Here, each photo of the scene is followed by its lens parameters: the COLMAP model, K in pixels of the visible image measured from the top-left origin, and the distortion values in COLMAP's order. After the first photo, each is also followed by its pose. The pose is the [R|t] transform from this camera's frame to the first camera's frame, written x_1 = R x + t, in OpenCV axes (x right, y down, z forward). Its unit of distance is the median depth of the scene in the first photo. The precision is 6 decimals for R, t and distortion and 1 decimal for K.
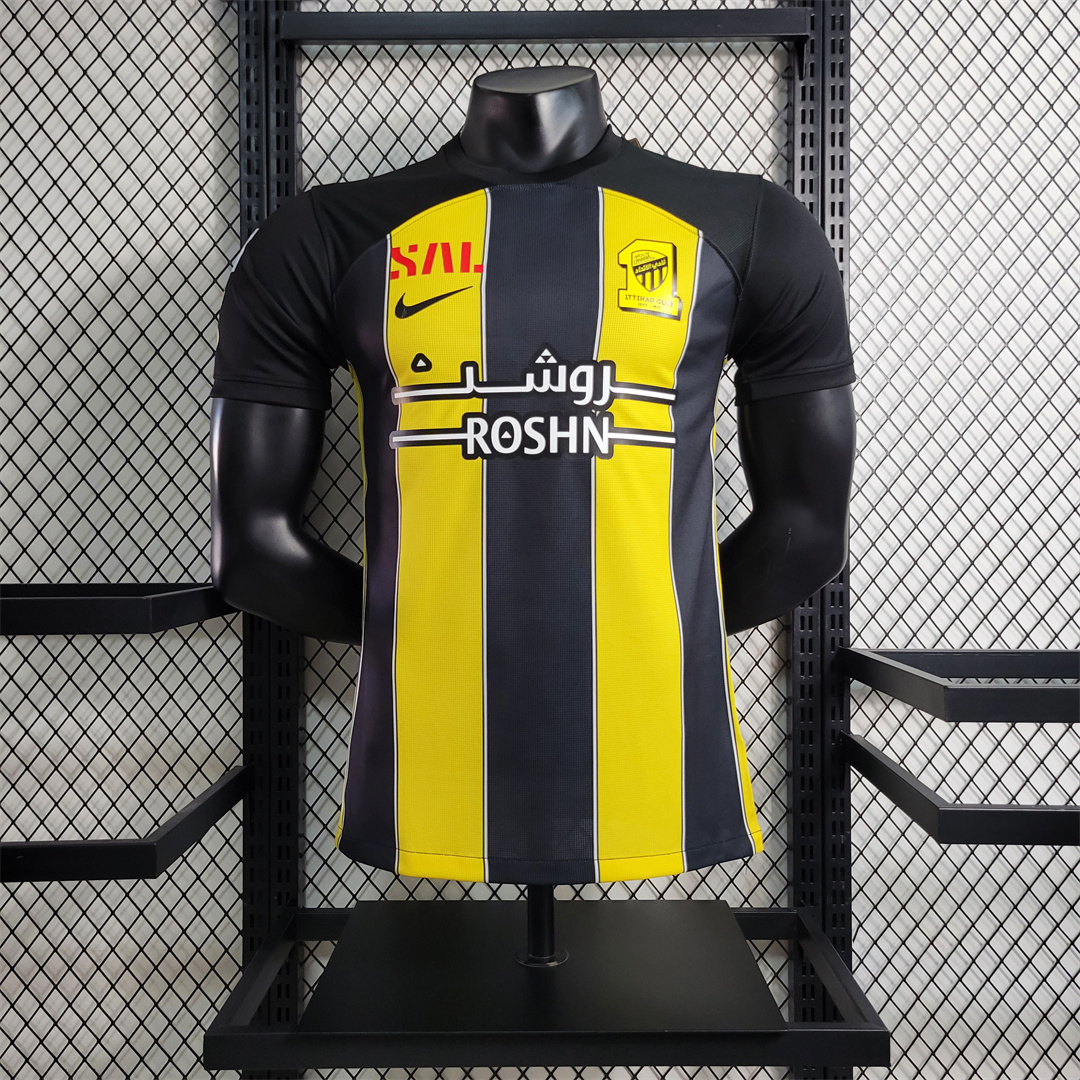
lens RADIAL K [[1126.7, 0, 536.9], [0, 1126.7, 544.3], [0, 0, 1]] dist [0.005380, 0.000000]
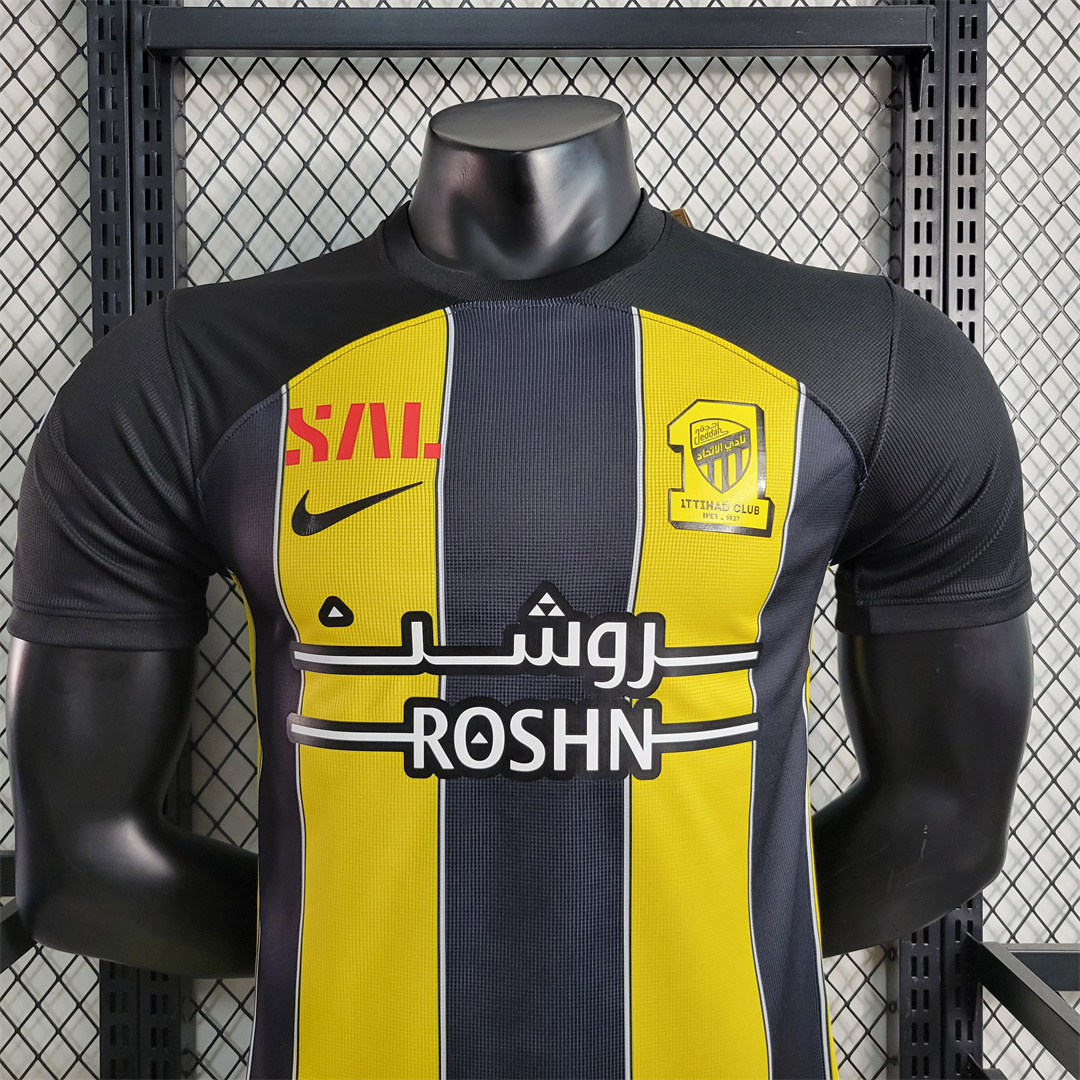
lens RADIAL K [[1126.7, 0, 540.4], [0, 1126.7, 531.5], [0, 0, 1]] dist [0.005380, 0.000000]
pose [[0.999898, -0.000322, 0.014295, -0.003320], [0.000221, 0.999975, 0.007120, -0.196428], [-0.014297, -0.007116, 0.999872, 0.385512]]
